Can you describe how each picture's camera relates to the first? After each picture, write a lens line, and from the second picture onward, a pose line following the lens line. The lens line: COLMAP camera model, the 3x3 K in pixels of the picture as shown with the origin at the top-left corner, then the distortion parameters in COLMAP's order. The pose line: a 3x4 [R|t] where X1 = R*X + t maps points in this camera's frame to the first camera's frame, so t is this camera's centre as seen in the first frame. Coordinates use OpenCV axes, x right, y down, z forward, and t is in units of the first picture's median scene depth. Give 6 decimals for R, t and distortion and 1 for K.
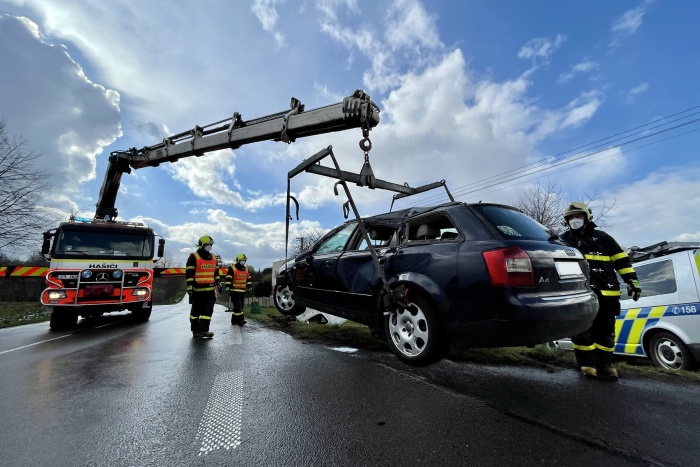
lens RADIAL K [[277.4, 0, 350.0], [0, 277.4, 233.5], [0, 0, 1]] dist [0.001416, 0.000027]
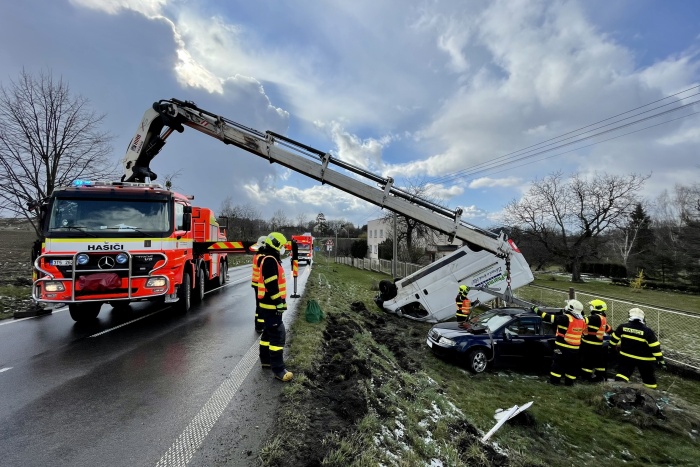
lens RADIAL K [[277.4, 0, 350.0], [0, 277.4, 233.5], [0, 0, 1]] dist [0.001416, 0.000027]
pose [[0.939629, 0.009950, -0.342051, -0.049324], [0.044098, 0.987722, 0.149872, 0.002856], [0.339342, -0.155908, 0.927653, 0.547124]]
